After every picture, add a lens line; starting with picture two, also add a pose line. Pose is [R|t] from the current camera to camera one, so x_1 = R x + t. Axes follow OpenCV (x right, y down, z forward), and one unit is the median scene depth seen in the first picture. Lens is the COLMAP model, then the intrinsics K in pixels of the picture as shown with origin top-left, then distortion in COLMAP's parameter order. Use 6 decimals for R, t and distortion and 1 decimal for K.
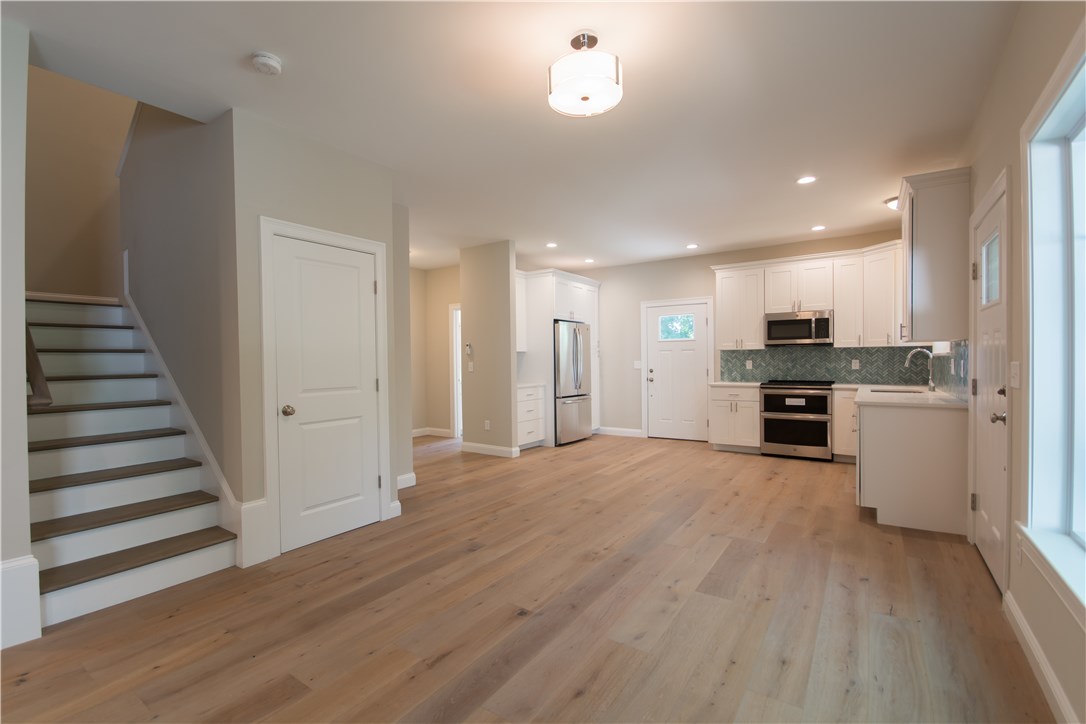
lens RADIAL K [[481.4, 0, 532.1], [0, 481.4, 372.9], [0, 0, 1]] dist [-0.002647, -0.000871]
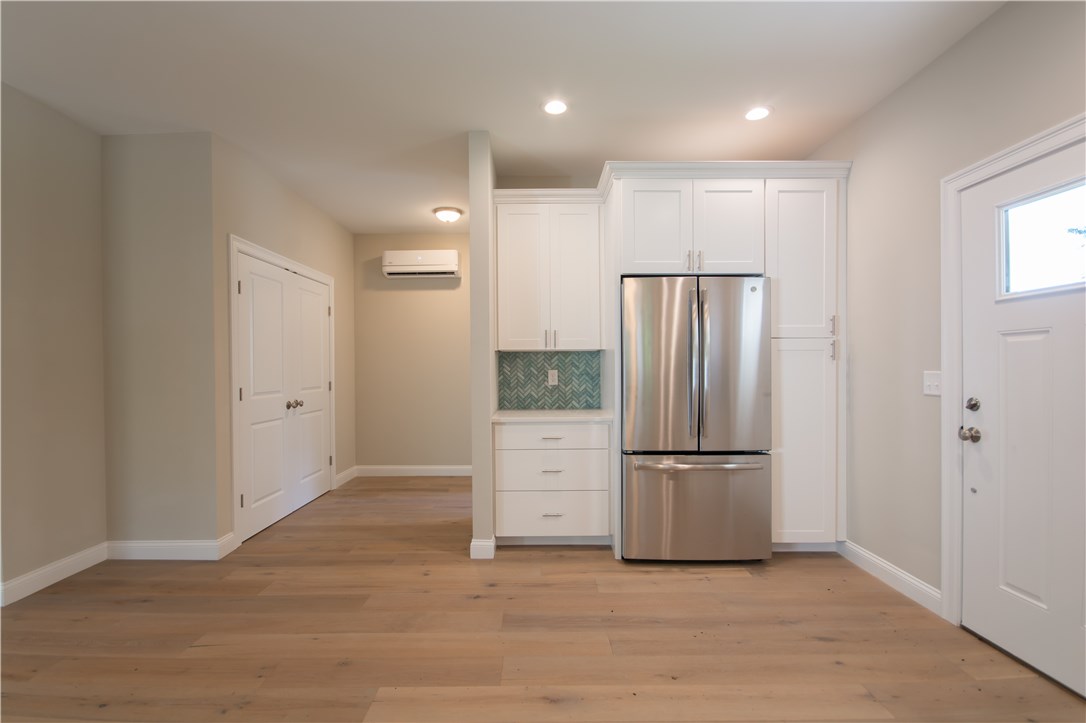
lens RADIAL K [[481.4, 0, 532.1], [0, 481.4, 372.4], [0, 0, 1]] dist [-0.002647, -0.000871]
pose [[0.574675, 0.015750, -0.818230, 0.388719], [-0.020609, 0.999776, 0.004769, -0.023342], [0.818122, 0.014122, 0.574871, 0.717912]]
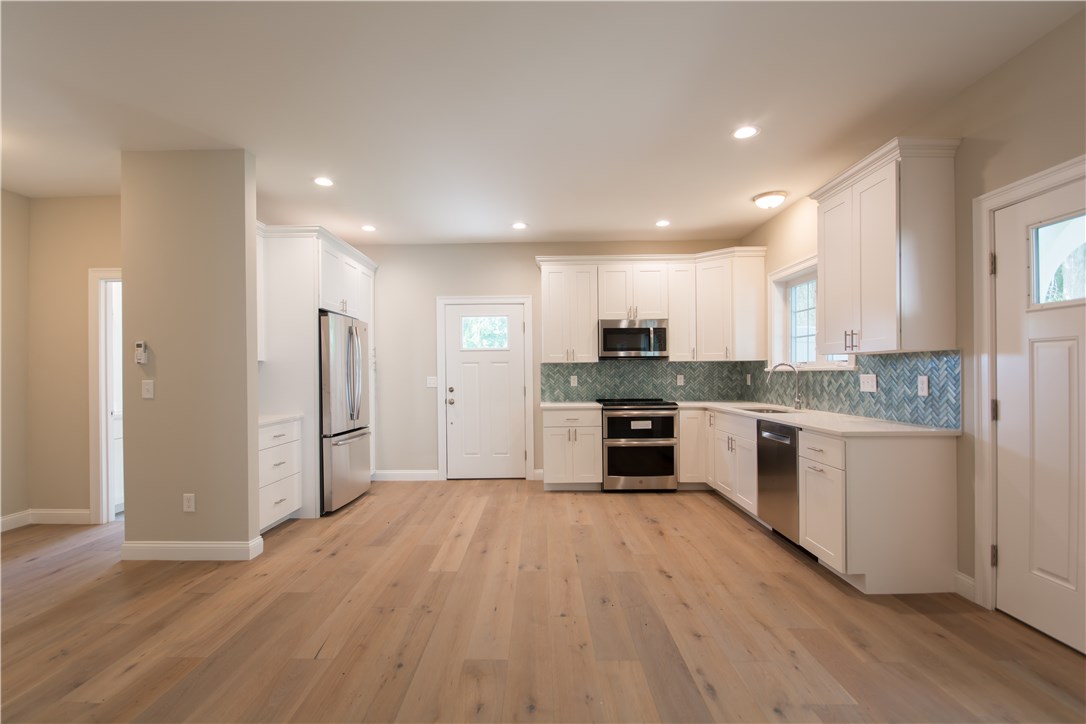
lens RADIAL K [[481.4, 0, 532.1], [0, 481.4, 372.9], [0, 0, 1]] dist [-0.002647, -0.000871]
pose [[0.834304, 0.003032, 0.551296, -0.069561], [0.014355, 0.999526, -0.027222, -0.009756], [-0.551117, 0.030625, 0.833866, 0.361082]]
